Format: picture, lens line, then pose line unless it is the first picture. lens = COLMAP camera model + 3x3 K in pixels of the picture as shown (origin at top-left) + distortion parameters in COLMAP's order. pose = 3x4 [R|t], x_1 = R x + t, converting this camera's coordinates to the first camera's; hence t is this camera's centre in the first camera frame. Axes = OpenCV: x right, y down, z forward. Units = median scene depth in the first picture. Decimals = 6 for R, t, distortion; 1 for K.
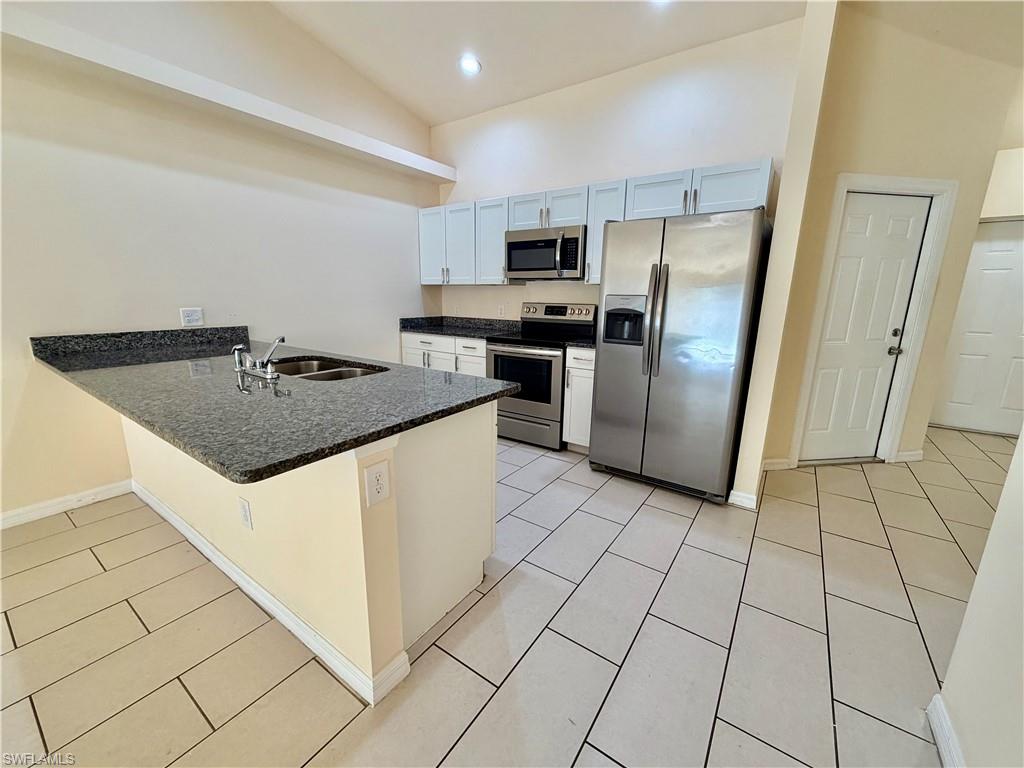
lens RADIAL K [[409.5, 0, 512.0], [0, 409.5, 384.0], [0, 0, 1]] dist [0.000984, 0.000296]
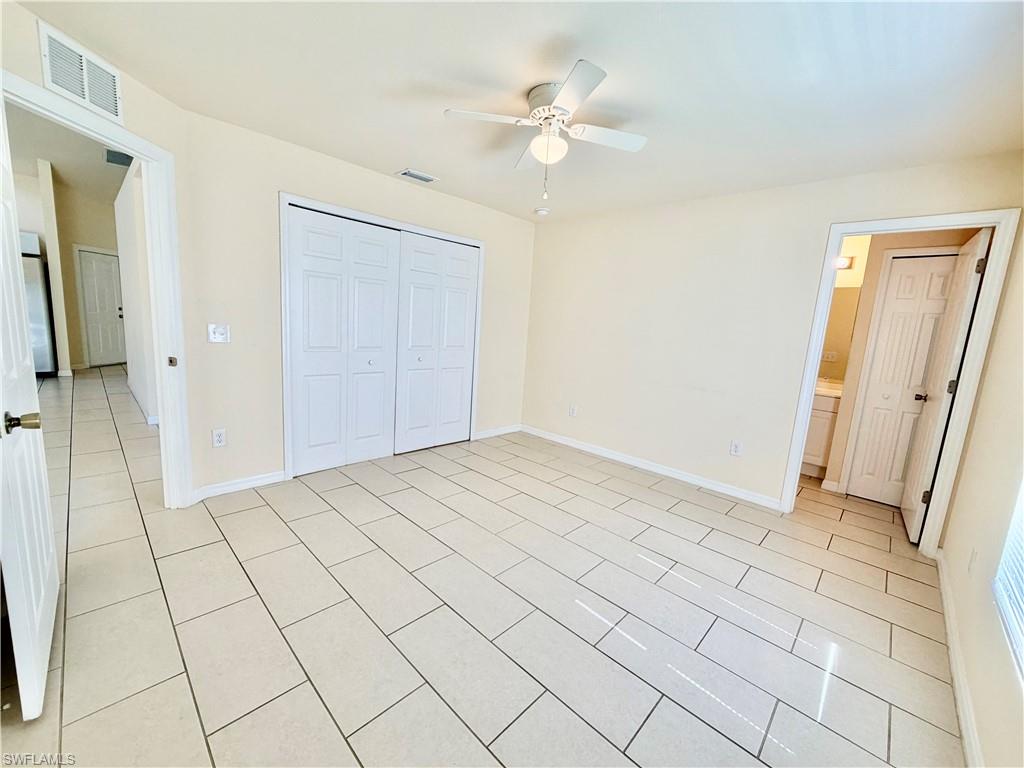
lens RADIAL K [[413.1, 0, 512.0], [0, 413.1, 384.0], [0, 0, 1]] dist [-0.001396, -0.000218]
pose [[0.157212, -0.157590, 0.974910, -1.123885], [0.150442, 0.979486, 0.134070, 0.326127], [-0.976039, 0.125590, 0.177695, -1.603977]]
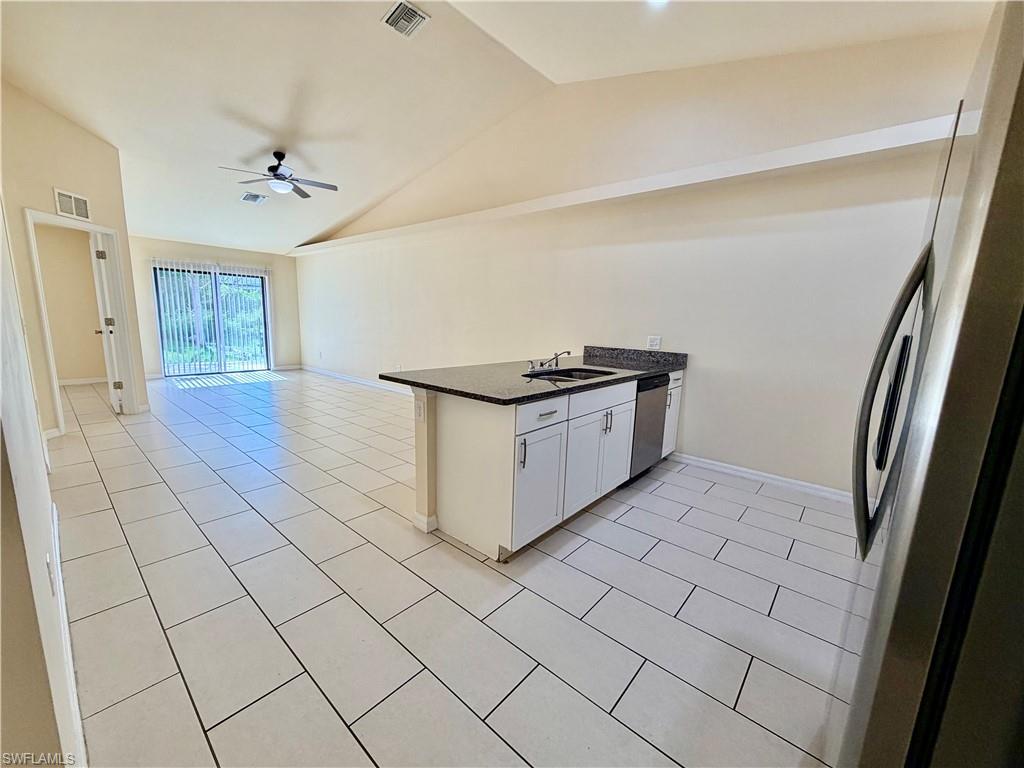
lens RADIAL K [[409.5, 0, 512.0], [0, 409.5, 384.0], [0, 0, 1]] dist [0.000984, 0.000296]
pose [[-0.097260, 0.143738, -0.984825, 0.570102], [-0.249557, 0.954382, 0.163941, -0.116155], [0.963463, 0.261715, -0.056952, 0.548427]]
